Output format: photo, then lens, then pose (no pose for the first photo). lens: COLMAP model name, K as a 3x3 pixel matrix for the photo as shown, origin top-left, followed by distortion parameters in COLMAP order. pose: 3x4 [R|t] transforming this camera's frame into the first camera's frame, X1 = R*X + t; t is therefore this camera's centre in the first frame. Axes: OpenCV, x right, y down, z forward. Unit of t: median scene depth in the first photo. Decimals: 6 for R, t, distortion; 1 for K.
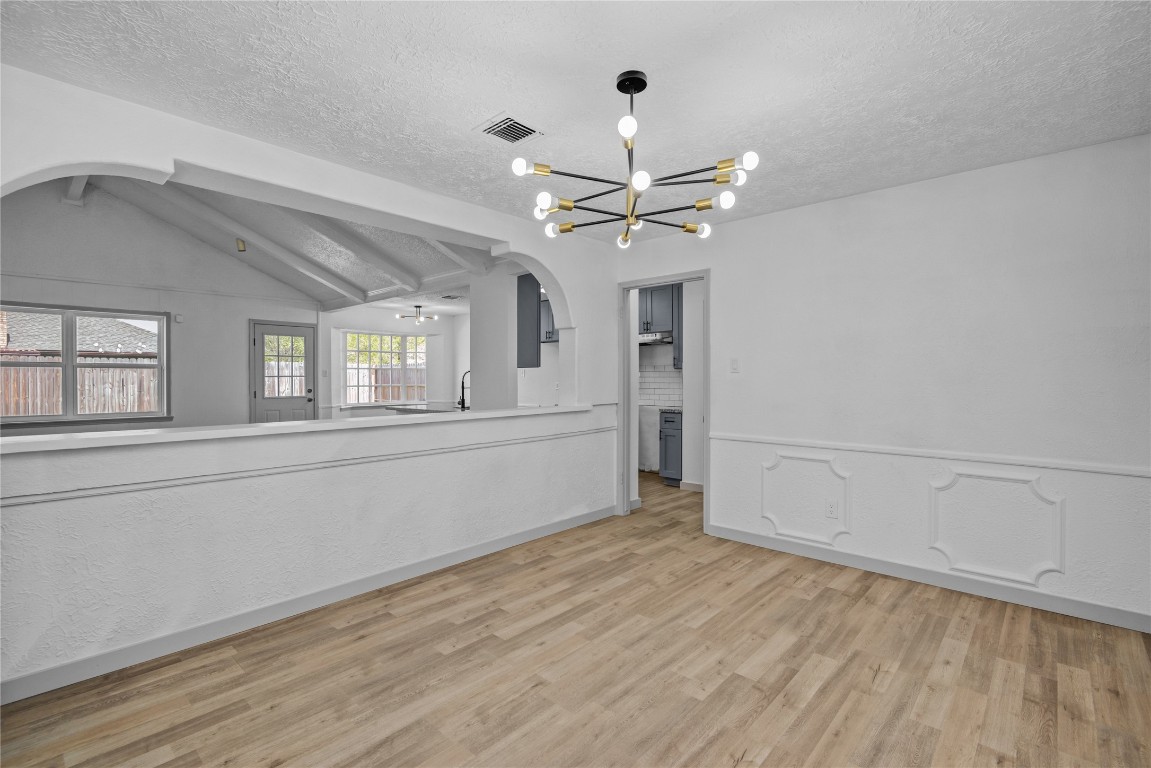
lens RADIAL K [[521.5, 0, 575.7], [0, 521.5, 381.0], [0, 0, 1]] dist [-0.001273, -0.001393]
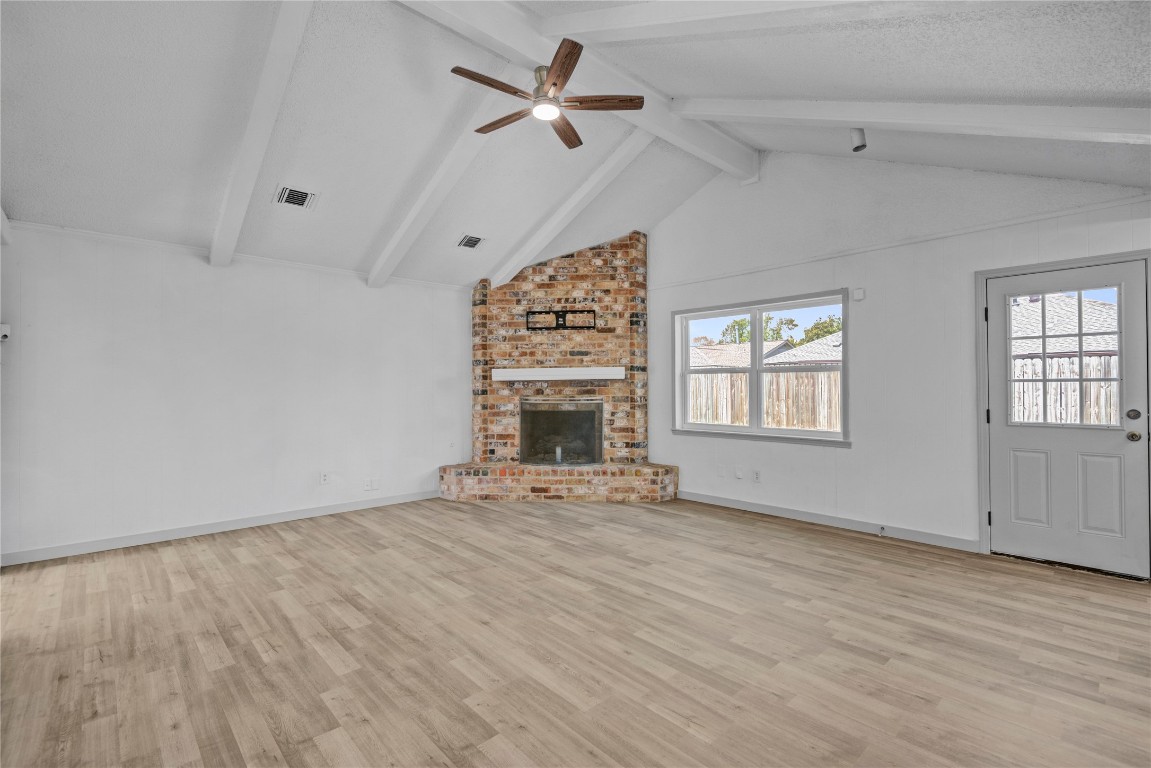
lens RADIAL K [[521.5, 0, 575.7], [0, 521.5, 381.0], [0, 0, 1]] dist [-0.001273, -0.001393]
pose [[-0.079611, -0.007884, -0.996795, -0.065657], [-0.001217, 0.999969, -0.007812, -0.004049], [0.996825, 0.000591, -0.079618, 0.596482]]
